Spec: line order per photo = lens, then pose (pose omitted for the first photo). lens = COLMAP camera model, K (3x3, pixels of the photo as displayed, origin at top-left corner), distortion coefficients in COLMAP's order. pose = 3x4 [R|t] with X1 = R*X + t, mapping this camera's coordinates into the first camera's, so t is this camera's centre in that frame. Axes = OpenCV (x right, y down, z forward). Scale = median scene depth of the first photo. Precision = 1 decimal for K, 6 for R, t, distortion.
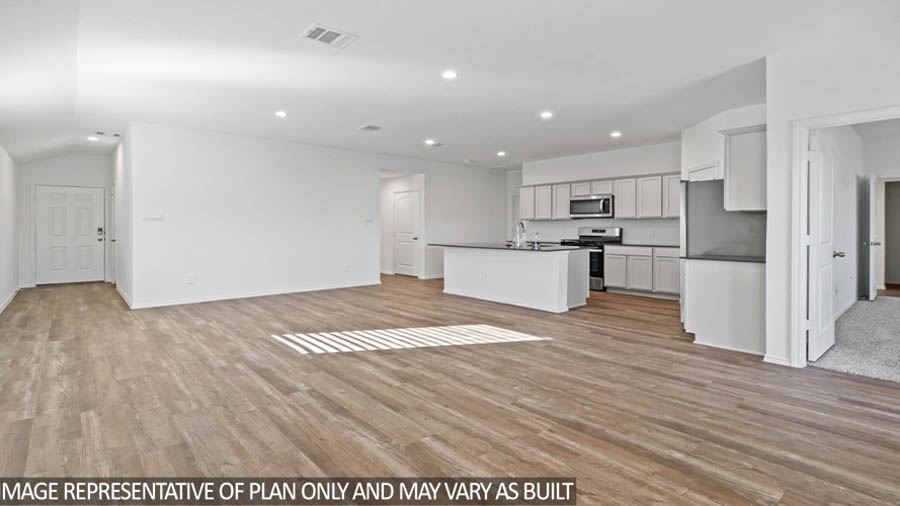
lens RADIAL K [[428.1, 0, 447.8], [0, 428.1, 231.6], [0, 0, 1]] dist [-0.001142, -0.000162]
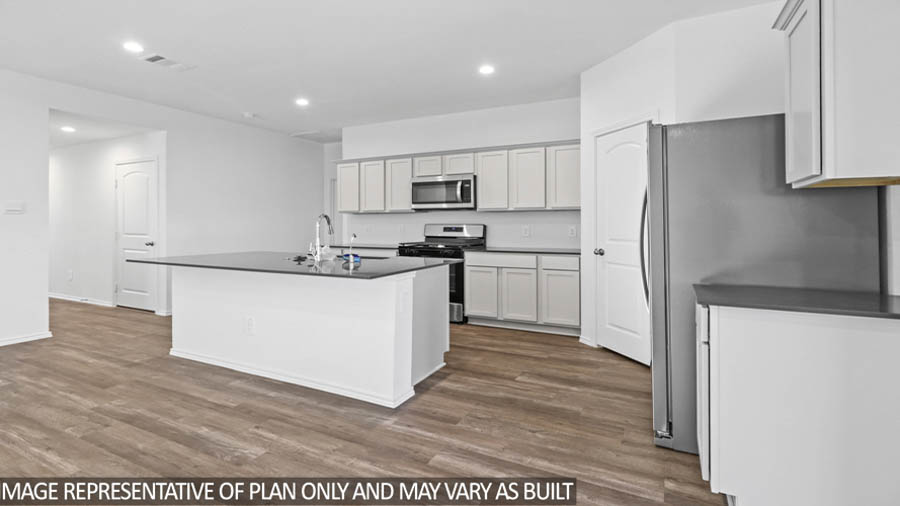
lens RADIAL K [[428.1, 0, 447.8], [0, 428.1, 231.6], [0, 0, 1]] dist [-0.001142, -0.000162]
pose [[0.931666, -0.008557, 0.363216, 0.105054], [0.004835, 0.999926, 0.011154, -0.005626], [-0.363285, -0.008636, 0.931638, 0.395379]]
